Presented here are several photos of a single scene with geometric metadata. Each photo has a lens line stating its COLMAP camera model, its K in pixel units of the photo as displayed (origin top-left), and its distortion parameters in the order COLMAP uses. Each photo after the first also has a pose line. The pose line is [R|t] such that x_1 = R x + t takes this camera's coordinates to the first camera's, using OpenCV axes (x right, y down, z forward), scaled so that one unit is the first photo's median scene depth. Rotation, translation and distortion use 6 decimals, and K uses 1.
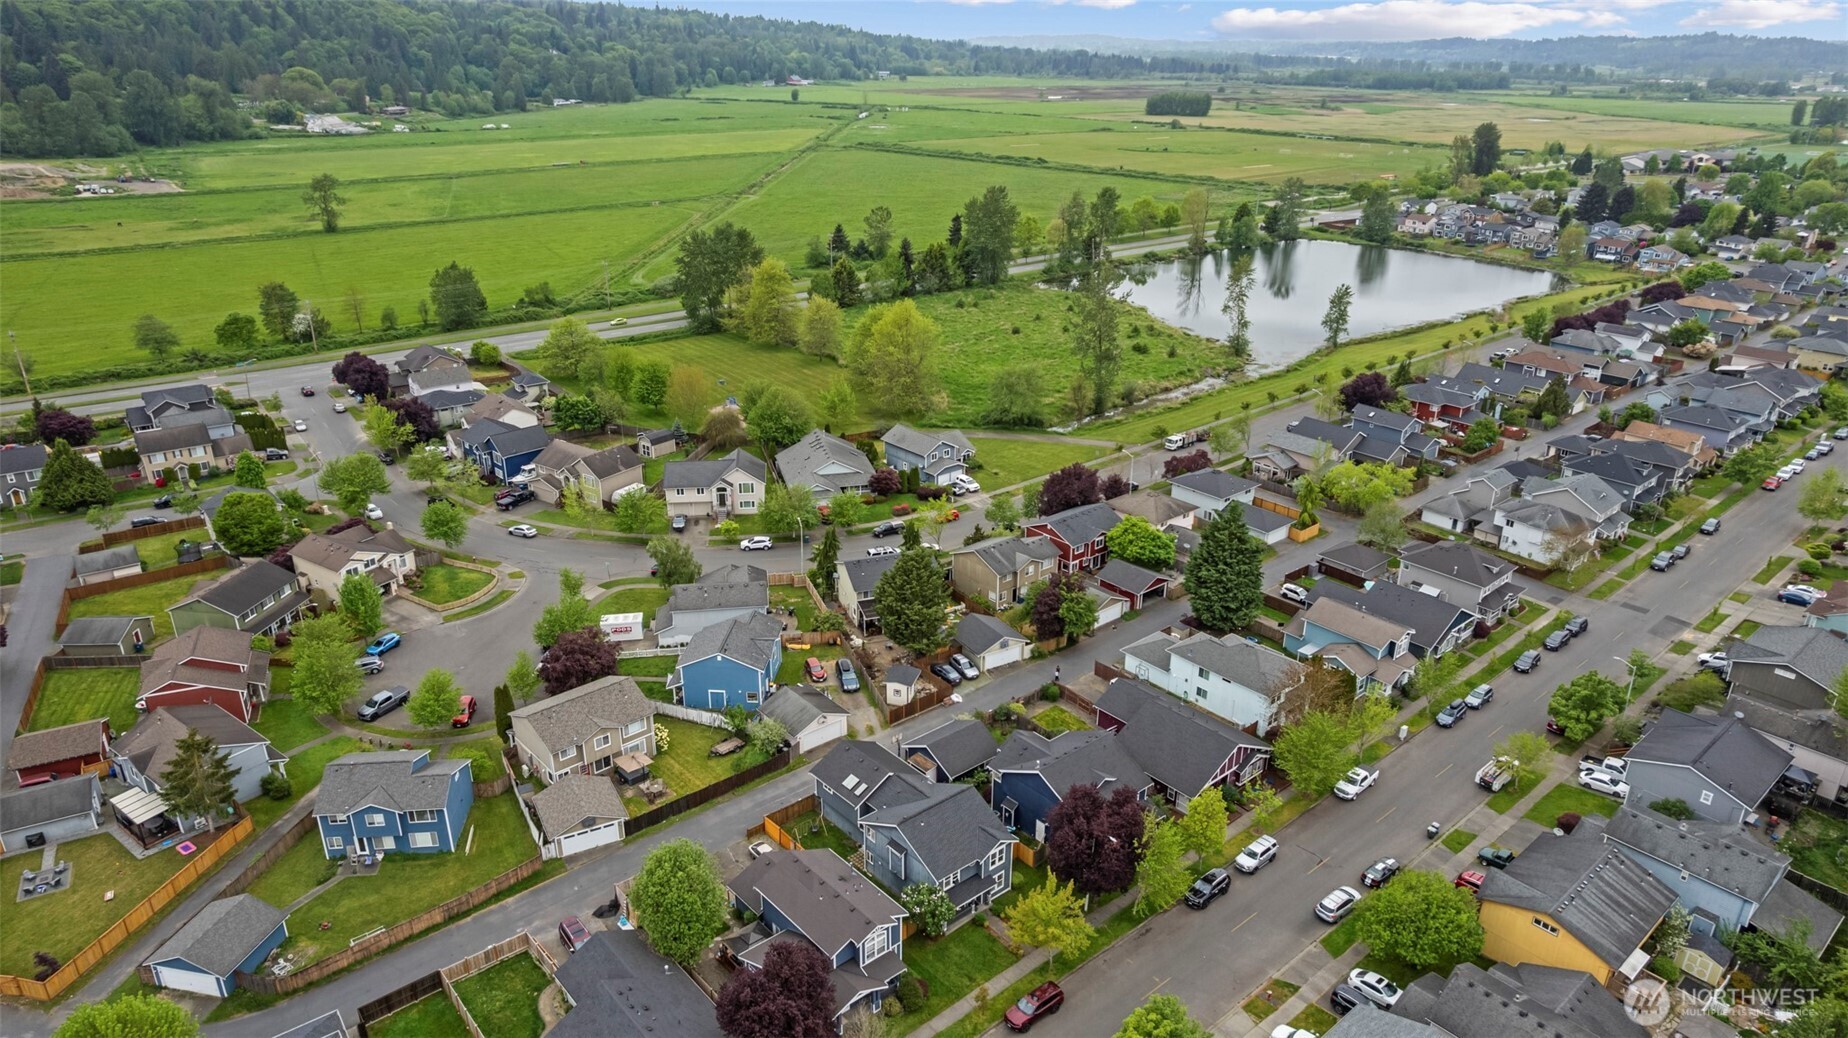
lens RADIAL K [[1182.2, 0, 924.0], [0, 1182.2, 519.0], [0, 0, 1]] dist [-0.087979, 0.084842]
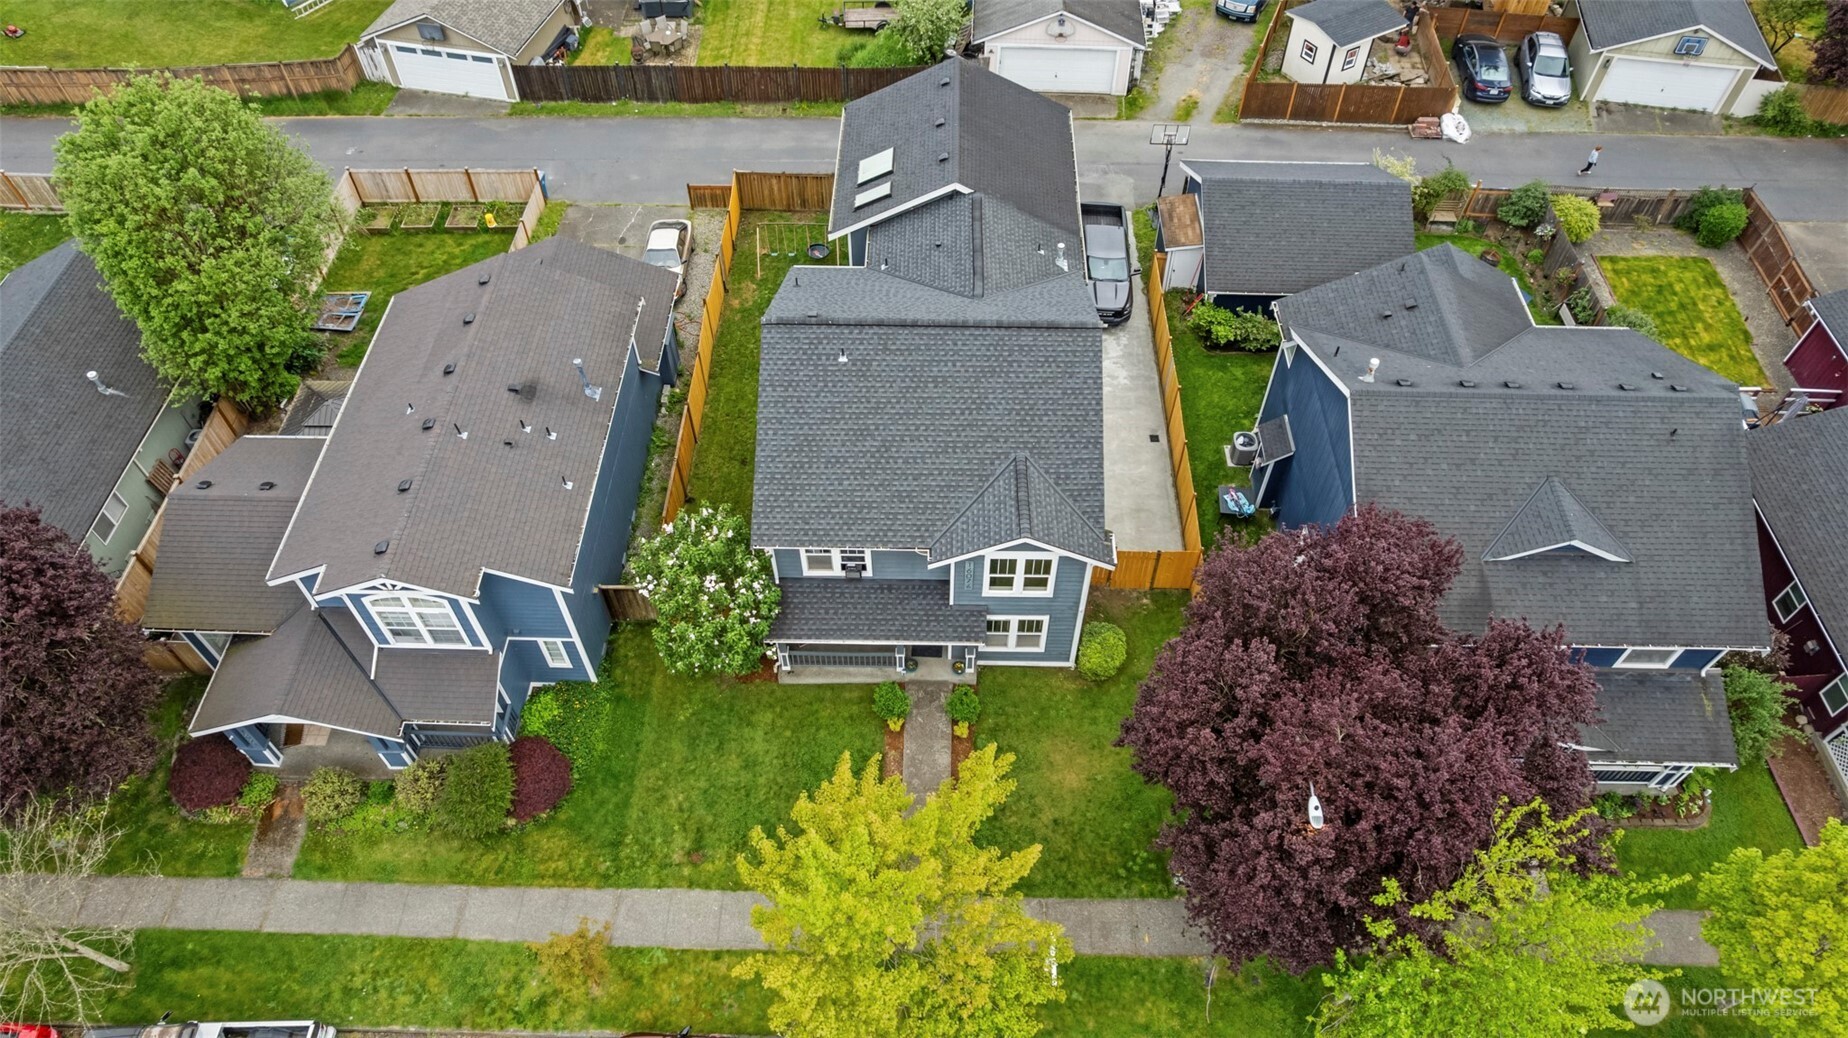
lens RADIAL K [[1182.2, 0, 924.0], [0, 1182.2, 519.0], [0, 0, 1]] dist [-0.087979, 0.084842]
pose [[0.743440, 0.521019, -0.419328, 0.057188], [-0.250093, 0.798071, 0.548212, 0.042164], [0.620282, -0.302692, 0.723621, 0.273388]]
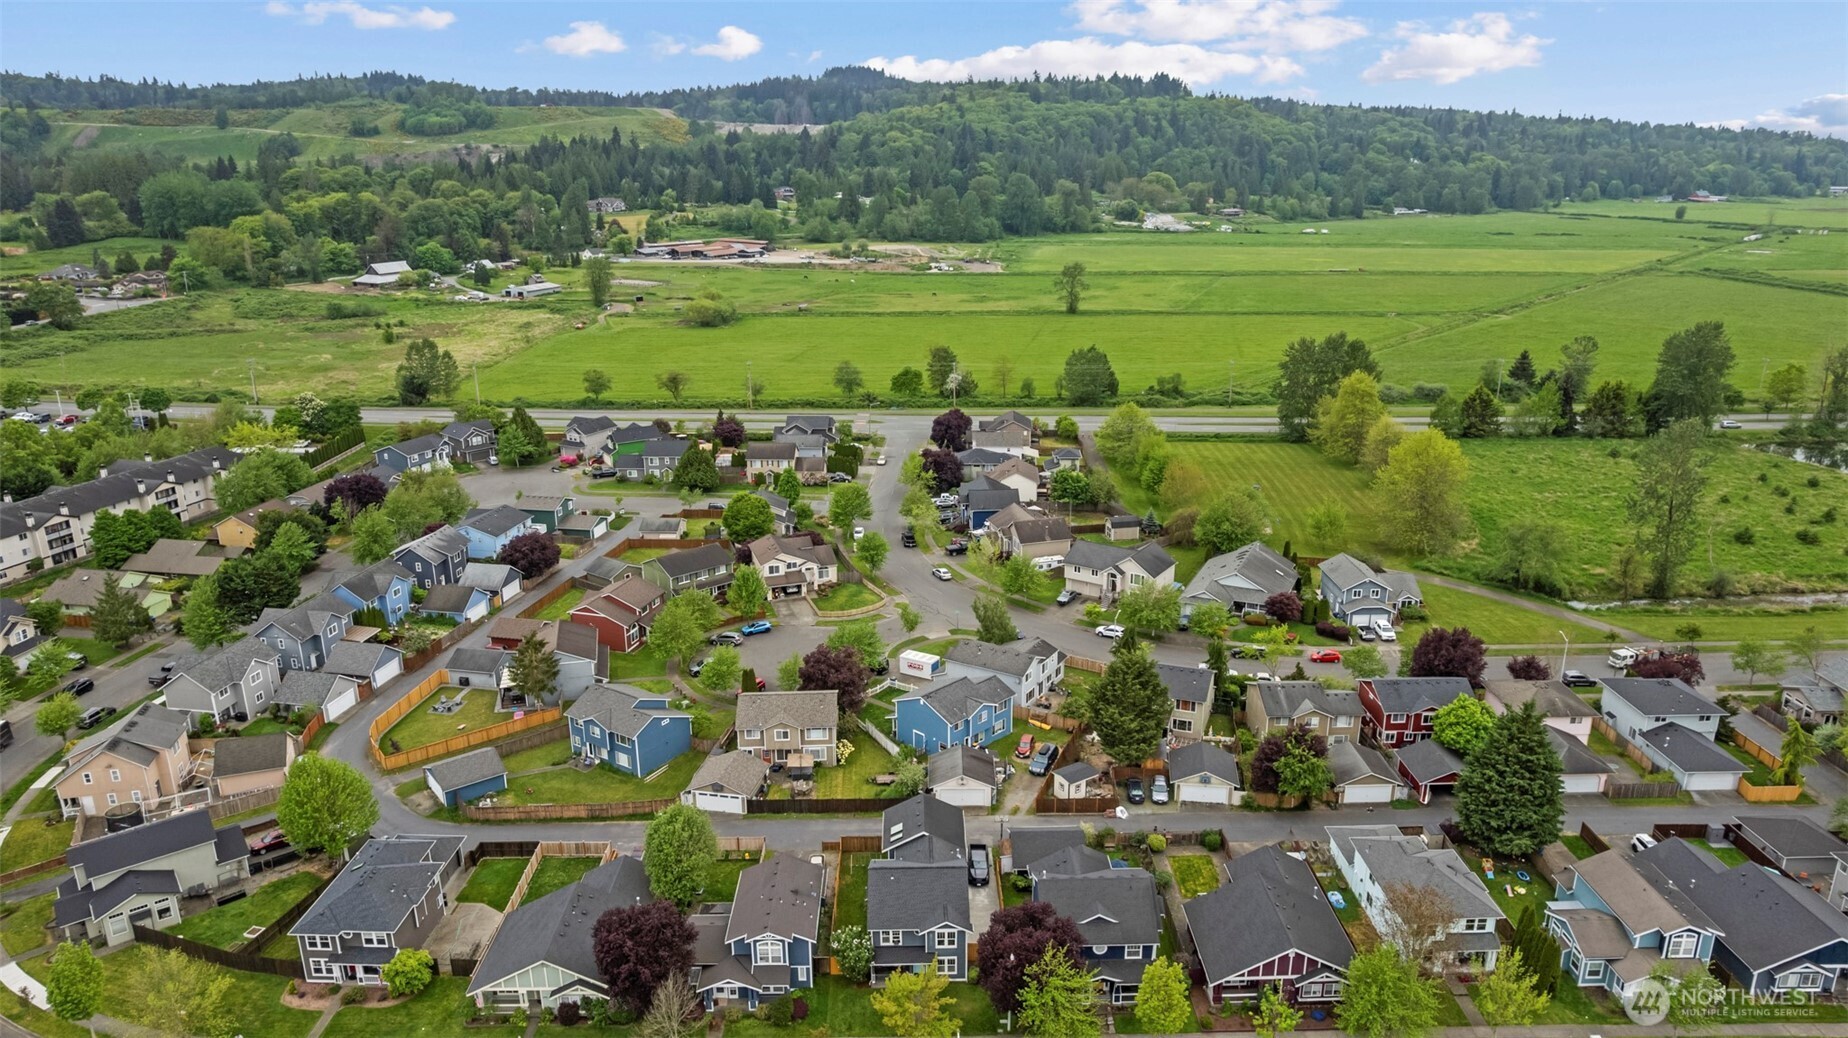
lens RADIAL K [[1205.1, 0, 924.0], [0, 1205.1, 519.0], [0, 0, 1]] dist [-0.062584, 0.033300]
pose [[0.766885, 0.176433, -0.617057, 0.216291], [-0.231387, 0.972816, -0.009415, -0.016069], [0.598622, 0.149999, 0.786862, 0.047755]]
